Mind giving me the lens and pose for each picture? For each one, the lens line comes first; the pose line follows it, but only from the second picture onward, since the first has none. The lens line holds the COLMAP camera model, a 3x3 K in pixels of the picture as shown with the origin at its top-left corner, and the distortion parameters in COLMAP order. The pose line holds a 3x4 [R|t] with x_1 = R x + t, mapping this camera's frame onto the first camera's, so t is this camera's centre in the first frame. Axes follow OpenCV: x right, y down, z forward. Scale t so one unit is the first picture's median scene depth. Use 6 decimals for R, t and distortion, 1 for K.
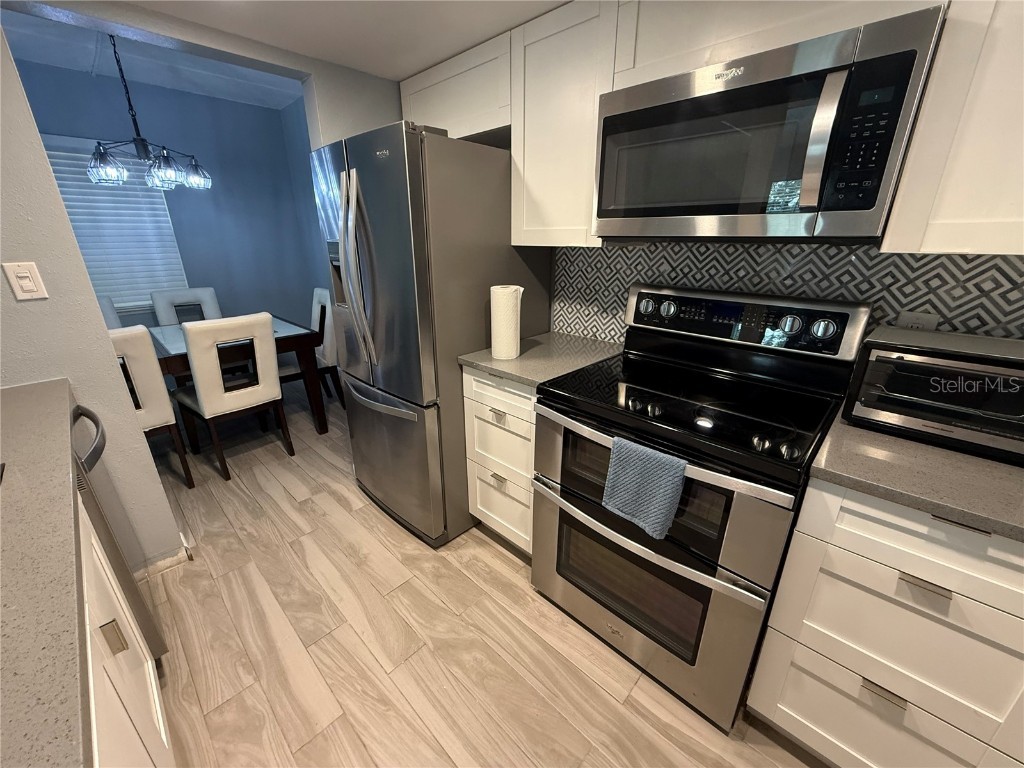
lens RADIAL K [[409.1, 0, 509.4], [0, 409.1, 383.8], [0, 0, 1]] dist [0.001086, -0.000036]
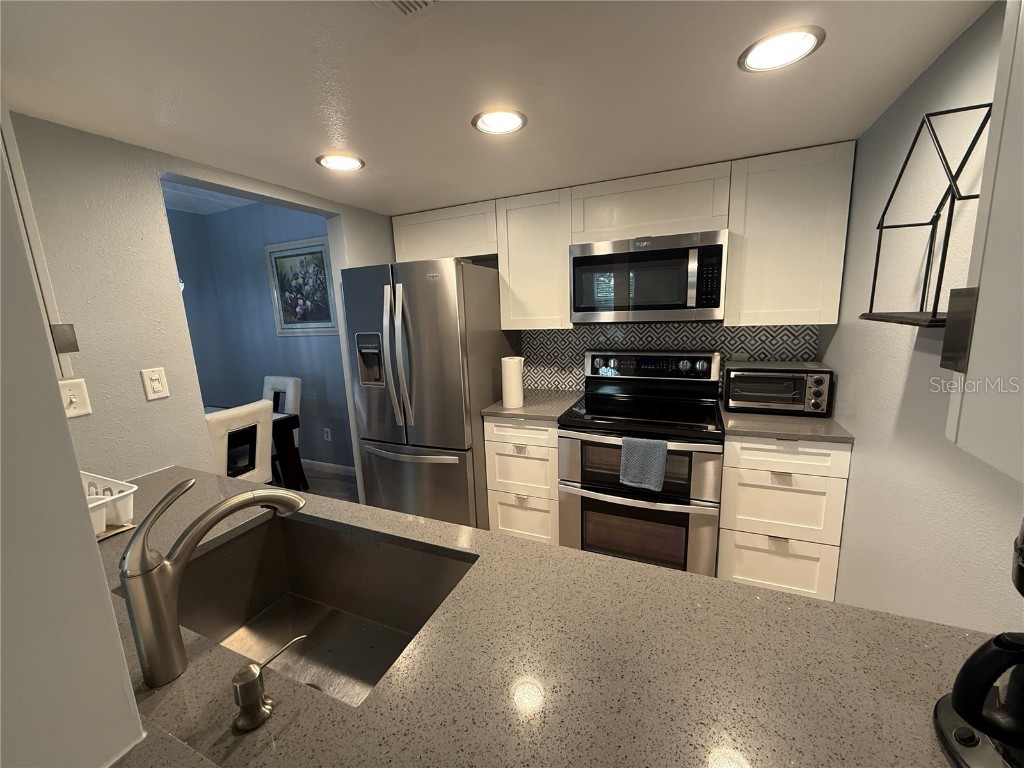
lens RADIAL K [[408.6, 0, 509.5], [0, 408.6, 384.1], [0, 0, 1]] dist [0.001281, -0.000086]
pose [[0.937967, -0.098006, 0.332585, -0.525934], [0.152838, 0.977868, -0.142881, 0.061612], [-0.311221, 0.184849, 0.932187, -0.342375]]
